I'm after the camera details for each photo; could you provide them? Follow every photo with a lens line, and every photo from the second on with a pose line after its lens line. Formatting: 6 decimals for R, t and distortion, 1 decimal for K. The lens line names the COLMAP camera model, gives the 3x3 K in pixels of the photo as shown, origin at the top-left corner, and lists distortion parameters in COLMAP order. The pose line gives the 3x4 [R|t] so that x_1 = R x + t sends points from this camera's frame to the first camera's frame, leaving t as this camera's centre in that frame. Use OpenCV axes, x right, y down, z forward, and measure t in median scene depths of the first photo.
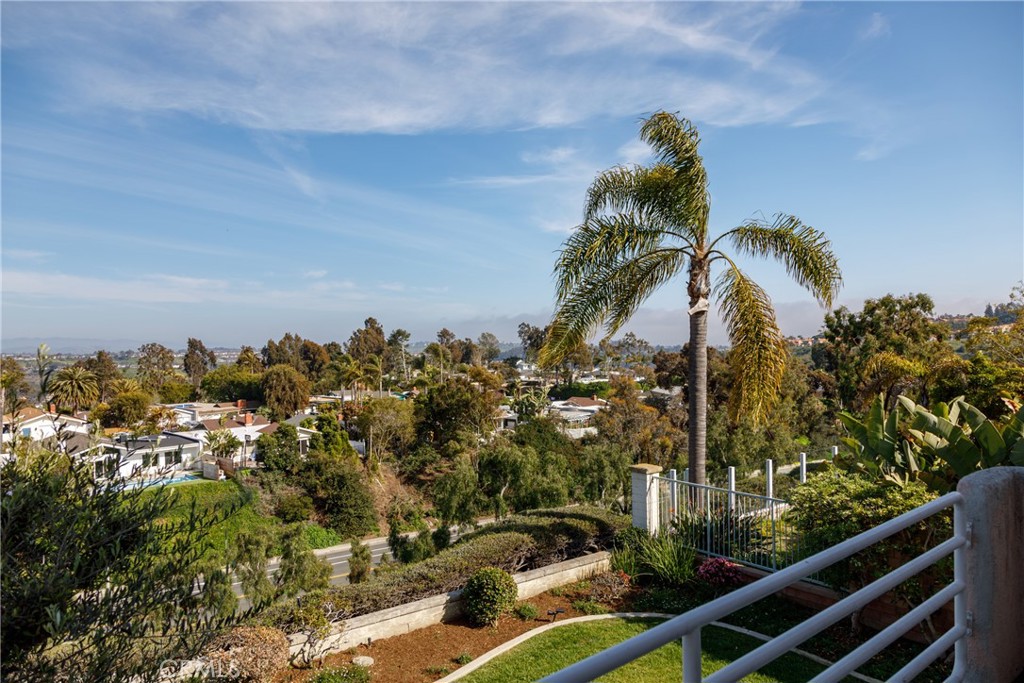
lens RADIAL K [[702.1, 0, 518.3], [0, 702.1, 336.6], [0, 0, 1]] dist [-0.015268, 0.012738]
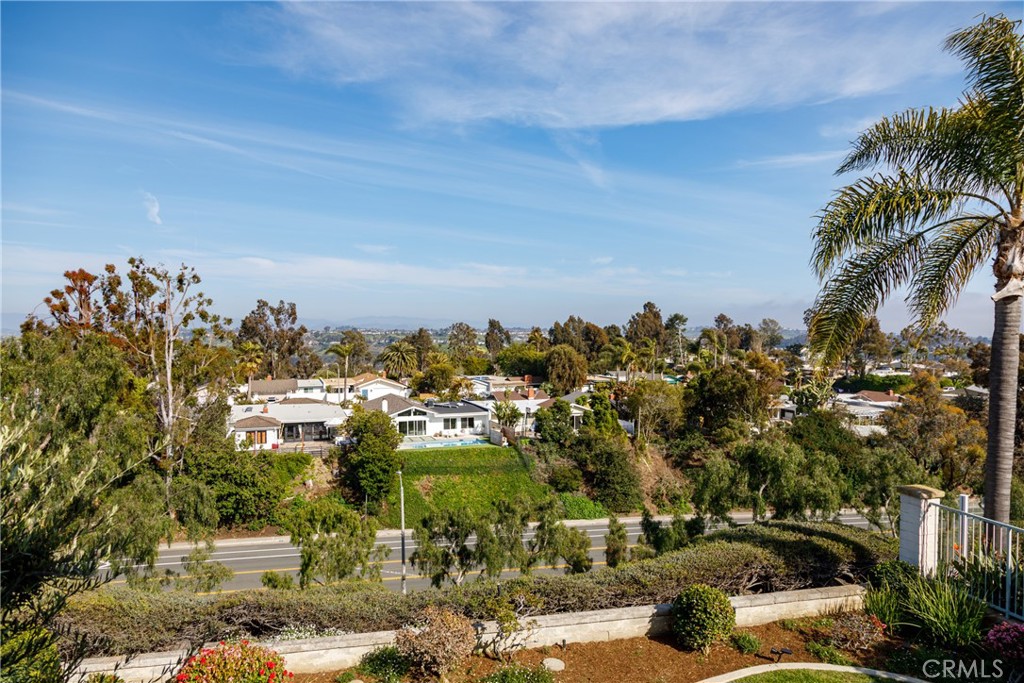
lens RADIAL K [[671.2, 0, 520.2], [0, 671.2, 347.6], [0, 0, 1]] dist [0.014015, -0.016026]
pose [[0.917916, 0.034020, -0.395313, 0.015598], [-0.017855, 0.998850, 0.044500, -0.000936], [0.396373, -0.033789, 0.917468, 0.030009]]
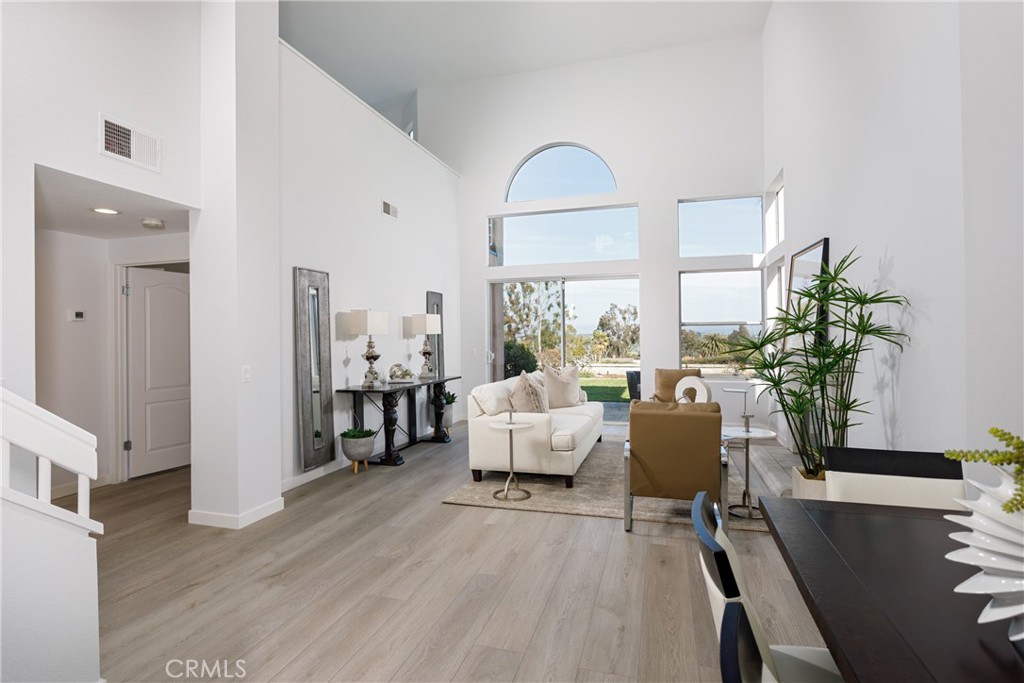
lens RADIAL K [[533.8, 0, 487.2], [0, 533.8, 334.8], [0, 0, 1]] dist [-0.003101, -0.000387]
pose [[0.510470, 0.025687, -0.859512, 0.229969], [-0.006649, 0.999642, 0.025927, 0.051458], [0.859870, -0.007520, 0.510458, -0.051695]]
